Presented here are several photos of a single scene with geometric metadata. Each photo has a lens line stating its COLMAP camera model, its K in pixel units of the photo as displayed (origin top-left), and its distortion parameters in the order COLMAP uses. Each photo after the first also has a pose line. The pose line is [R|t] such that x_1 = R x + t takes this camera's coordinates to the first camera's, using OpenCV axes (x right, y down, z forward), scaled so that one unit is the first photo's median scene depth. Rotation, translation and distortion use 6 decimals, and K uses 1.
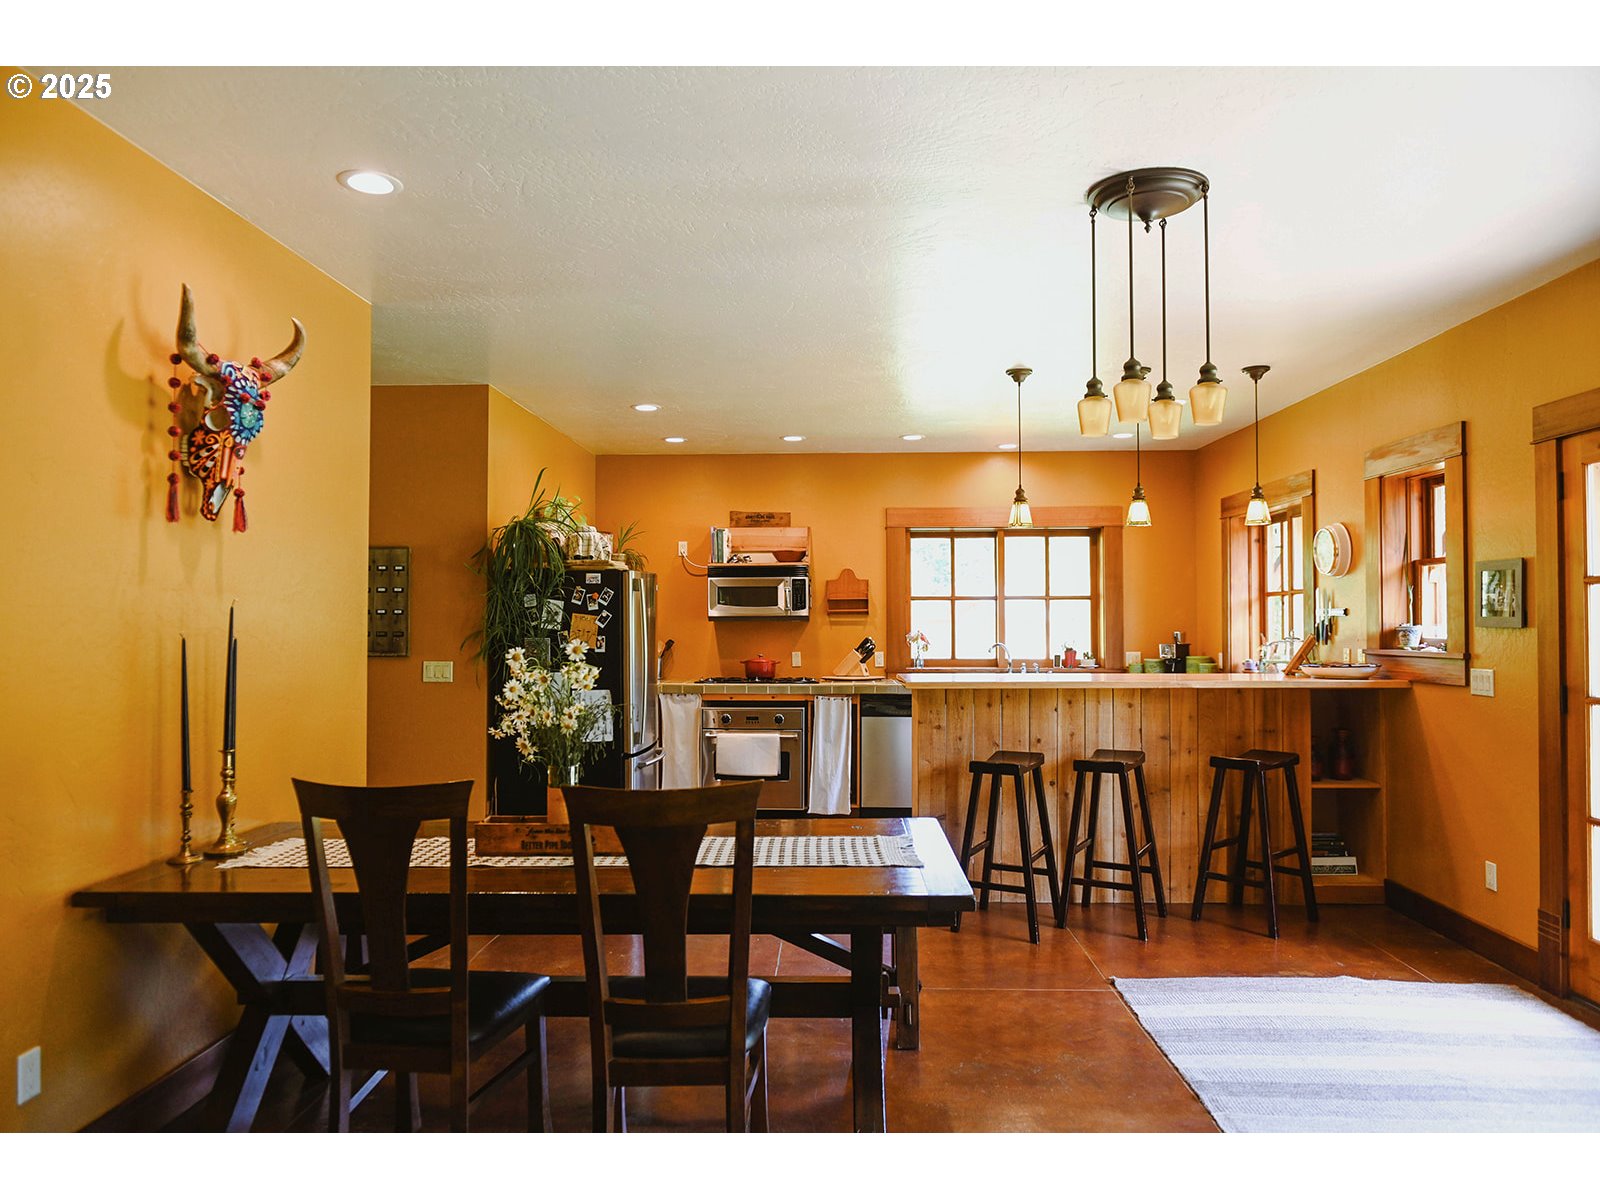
lens RADIAL K [[1131.8, 0, 796.2], [0, 1131.8, 604.7], [0, 0, 1]] dist [-0.002137, -0.000084]
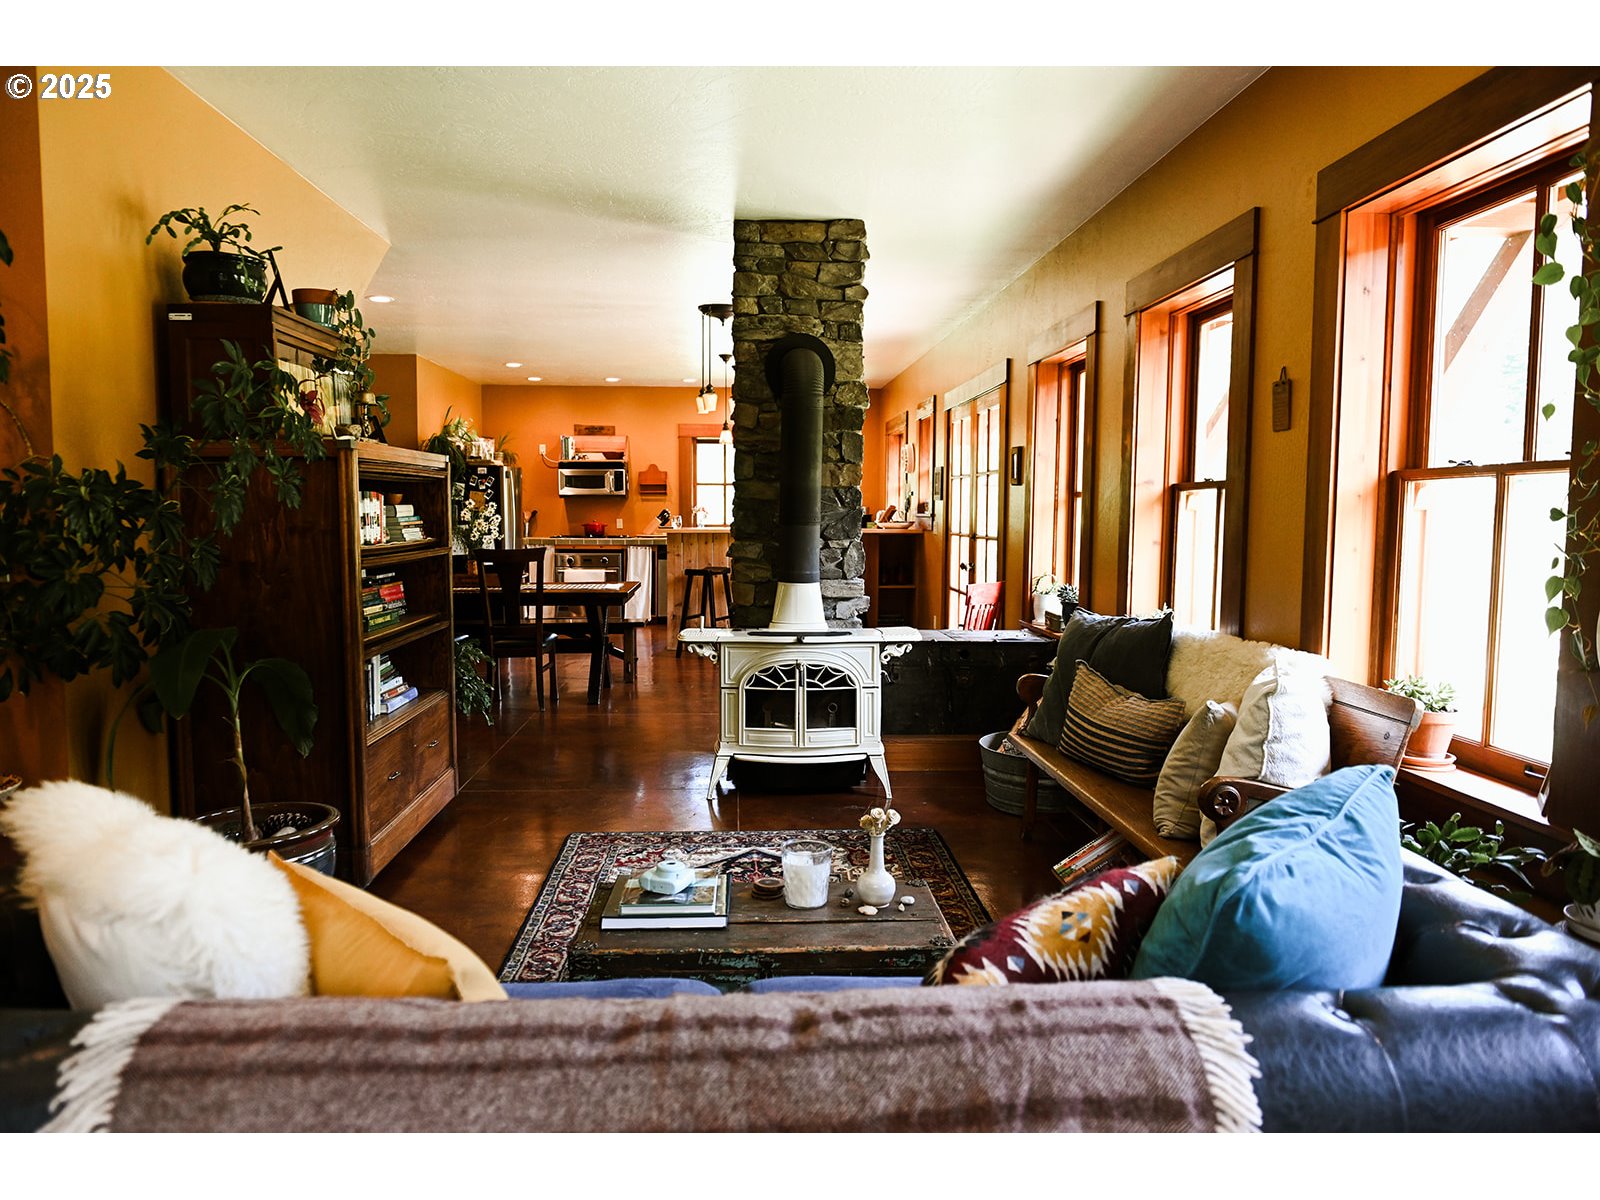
lens RADIAL K [[1131.8, 0, 806.5], [0, 1131.8, 597.1], [0, 0, 1]] dist [-0.002137, -0.000084]
pose [[0.994806, -0.001553, 0.101777, 0.098462], [-0.008019, 0.995581, 0.093567, 0.002285], [-0.101473, -0.093897, 0.990397, -0.559617]]
